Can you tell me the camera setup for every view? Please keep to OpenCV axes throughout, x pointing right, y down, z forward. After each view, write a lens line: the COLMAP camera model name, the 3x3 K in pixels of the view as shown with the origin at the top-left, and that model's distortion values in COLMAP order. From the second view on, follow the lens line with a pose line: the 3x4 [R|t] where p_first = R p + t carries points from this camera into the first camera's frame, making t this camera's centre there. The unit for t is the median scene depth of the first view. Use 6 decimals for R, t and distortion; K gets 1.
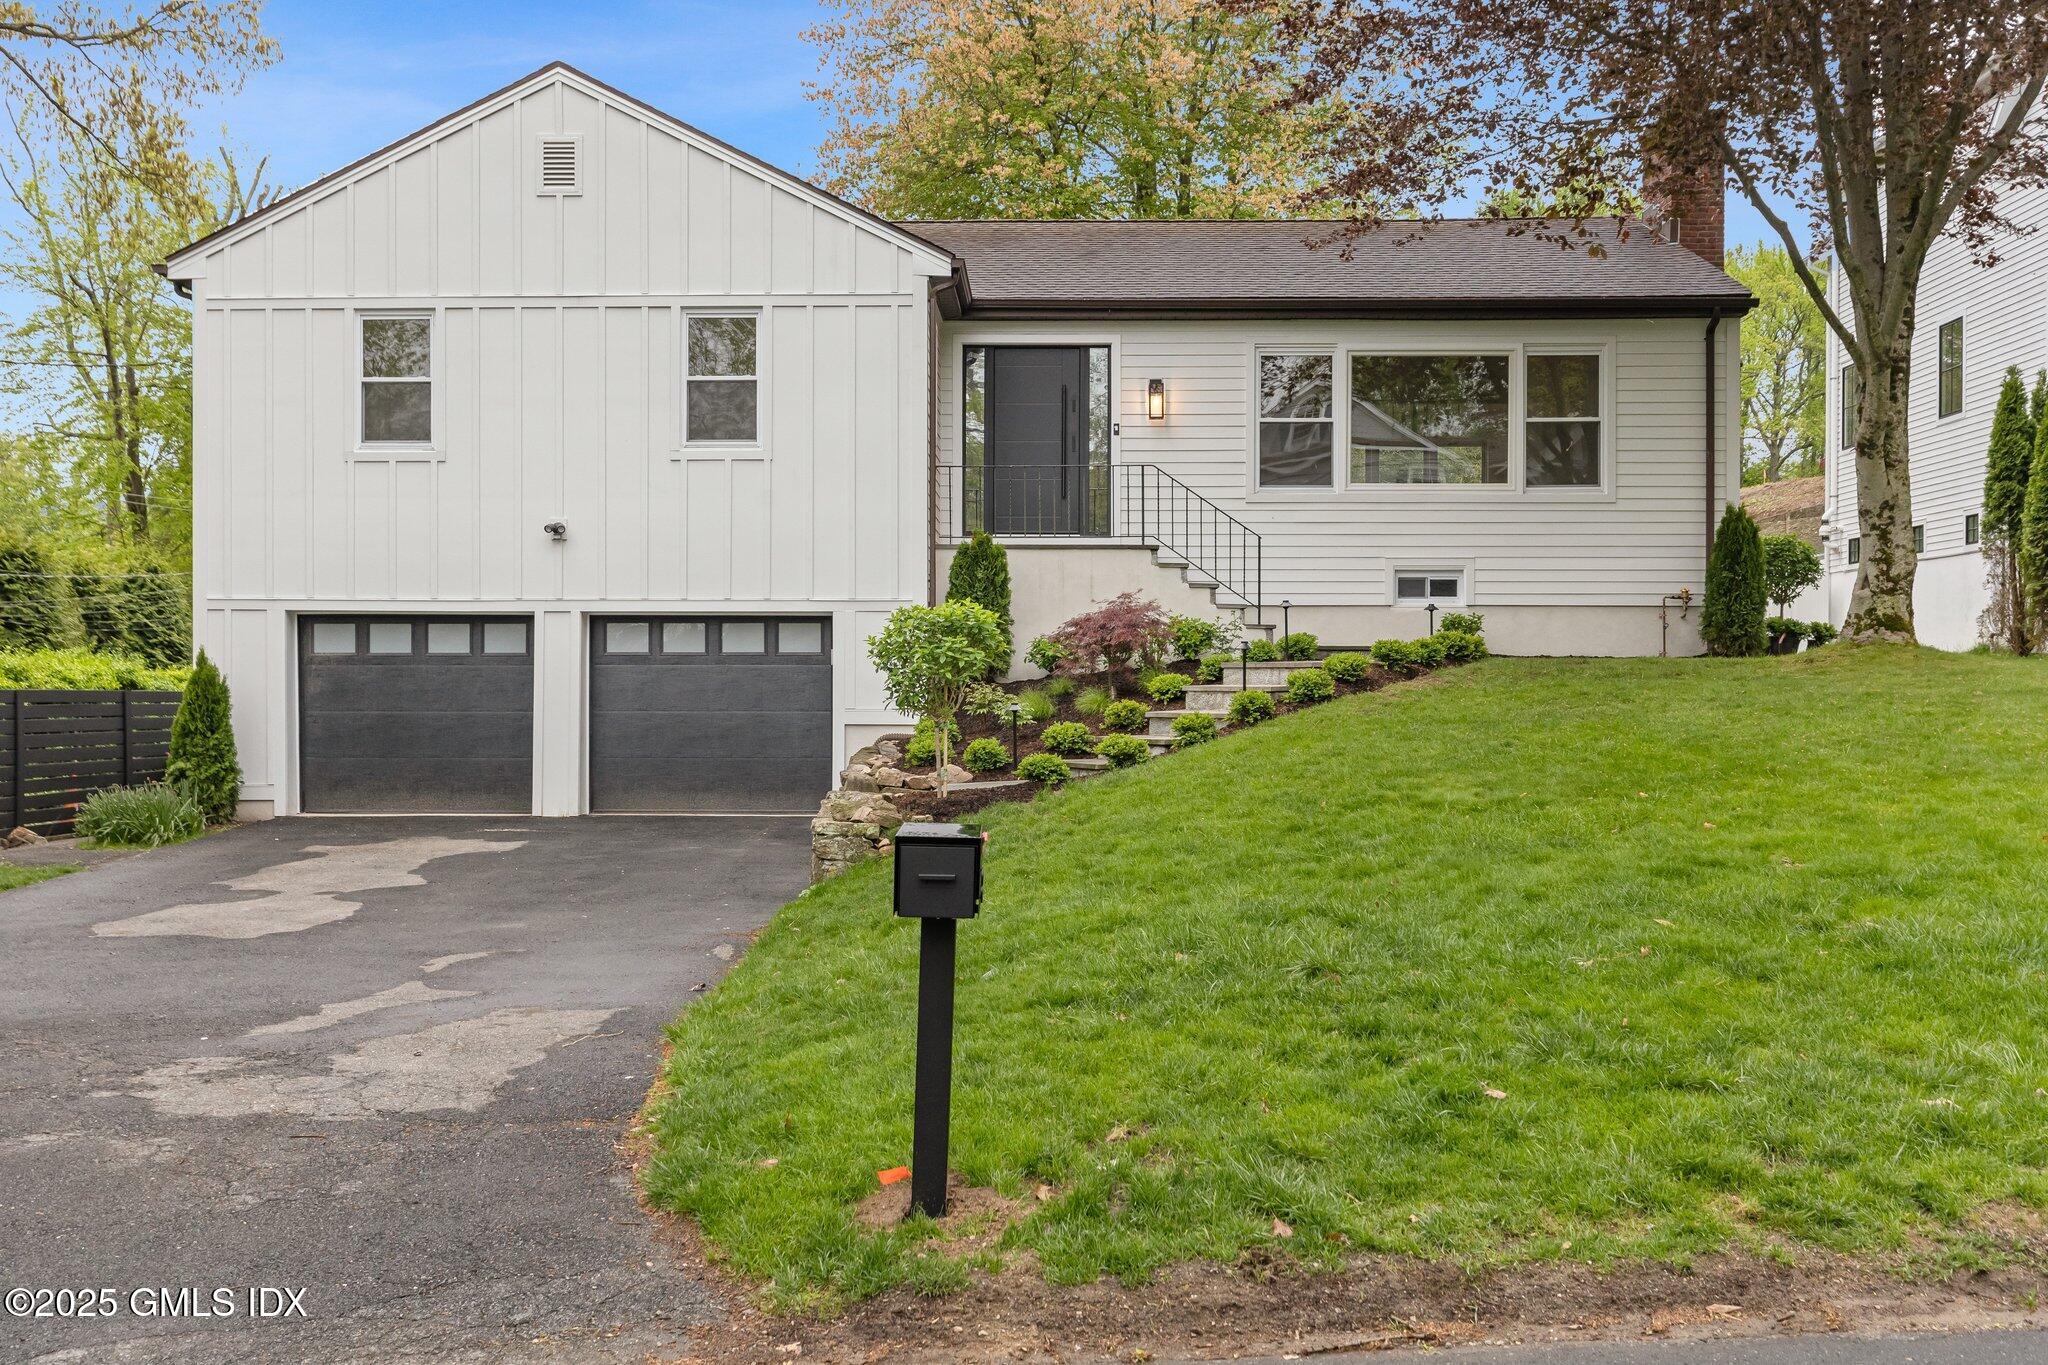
lens RADIAL K [[2043.0, 0, 1024.4], [0, 2043.0, 684.8], [0, 0, 1]] dist [0.004588, 0.002837]
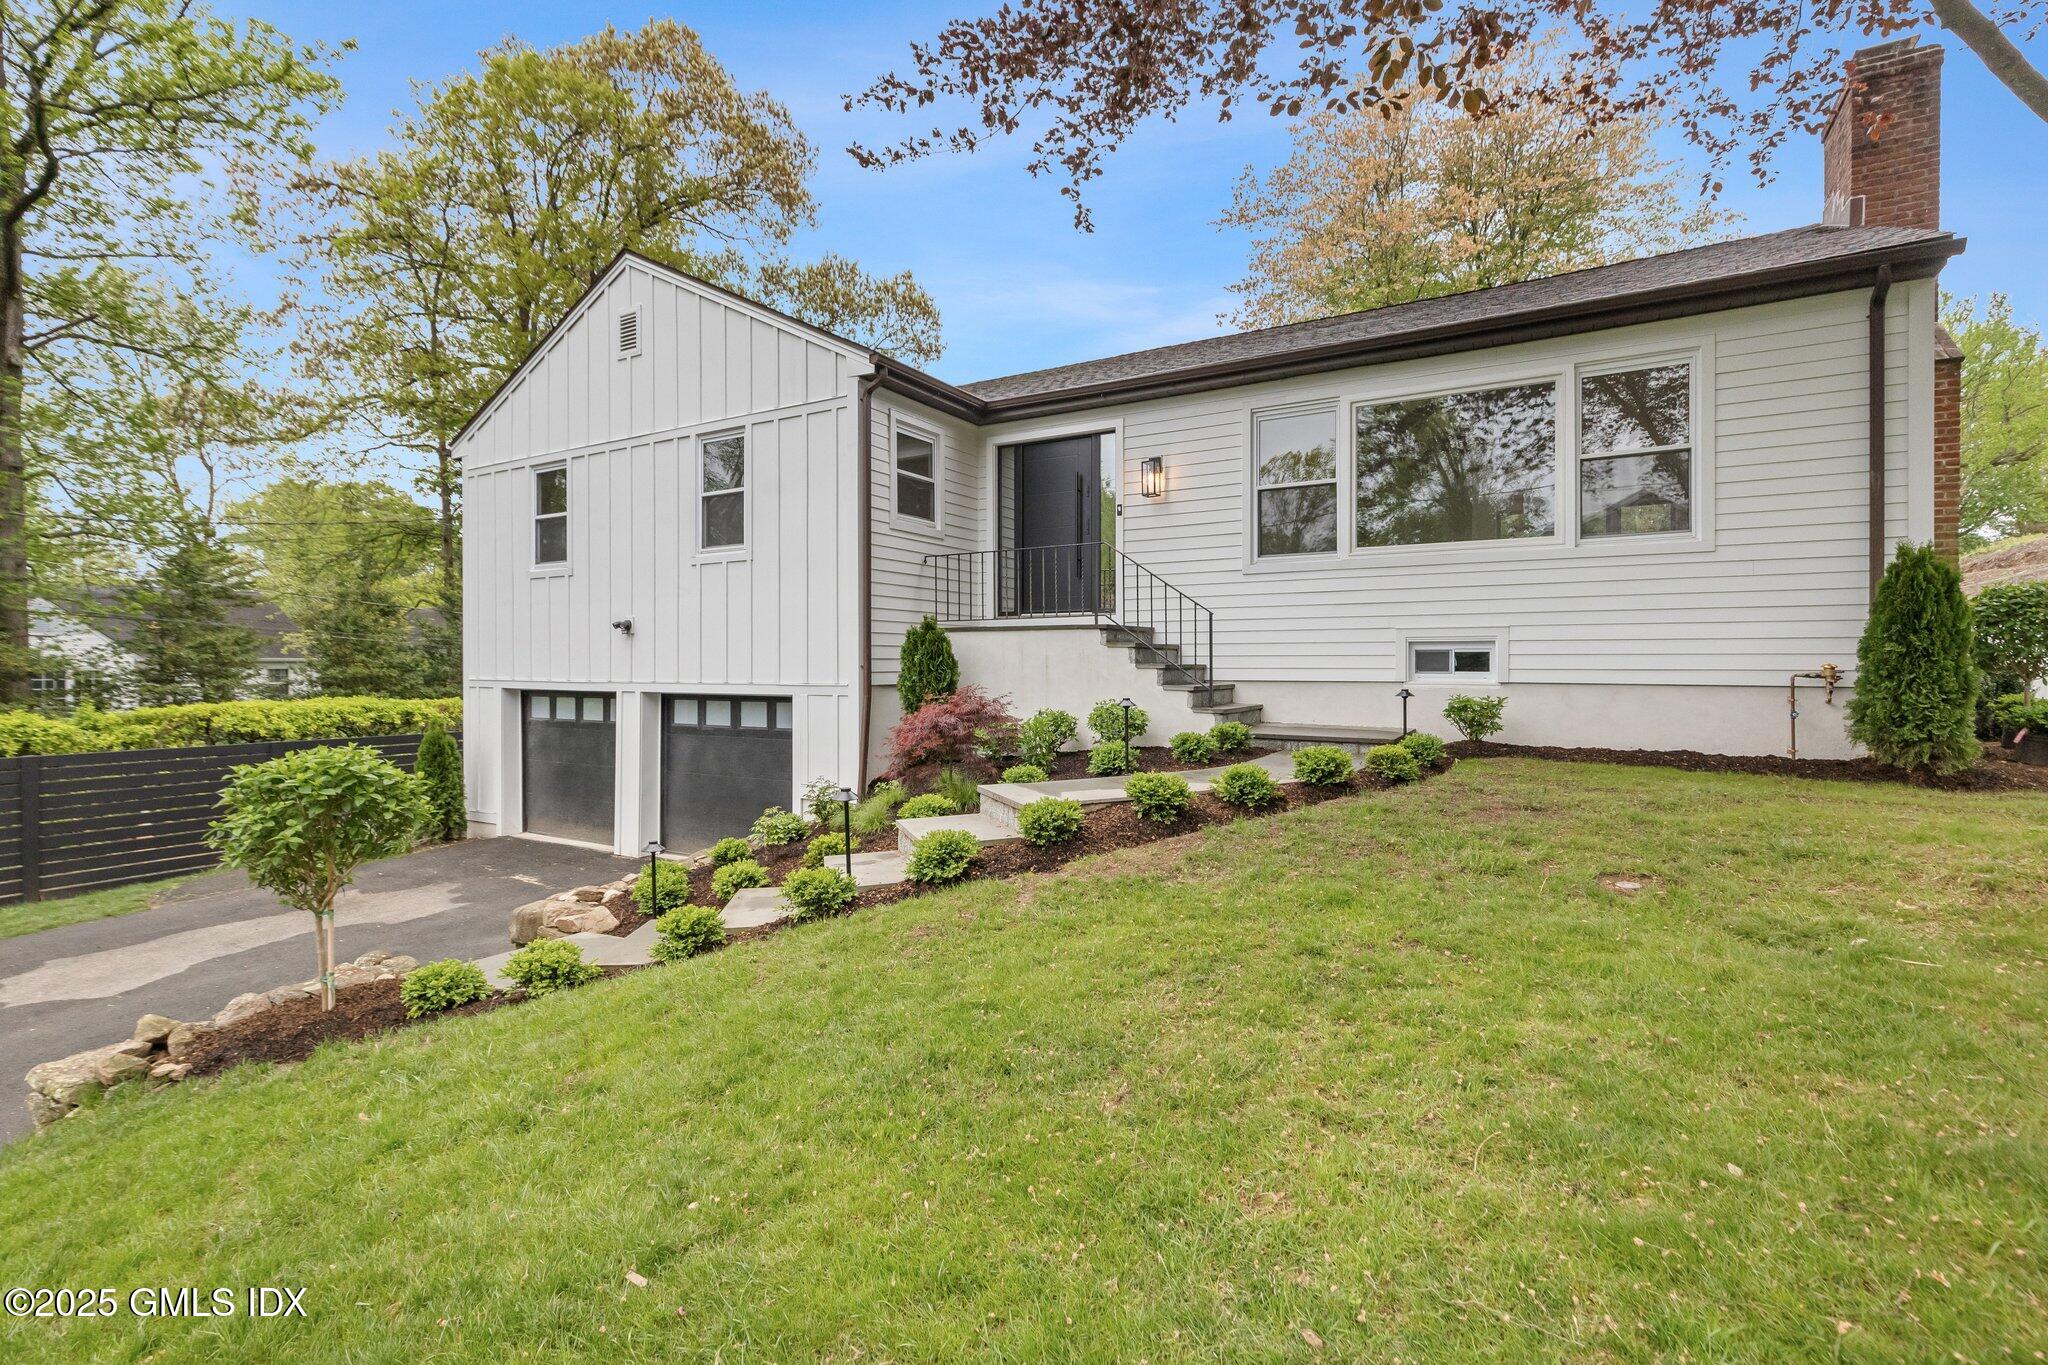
lens RADIAL K [[931.9, 0, 1022.3], [0, 931.9, 665.6], [0, 0, 1]] dist [0.000646, -0.000163]
pose [[0.868757, -0.000757, -0.495237, 0.242191], [0.003004, 0.999988, 0.003741, -0.049295], [0.495229, -0.004738, 0.868750, 0.579792]]
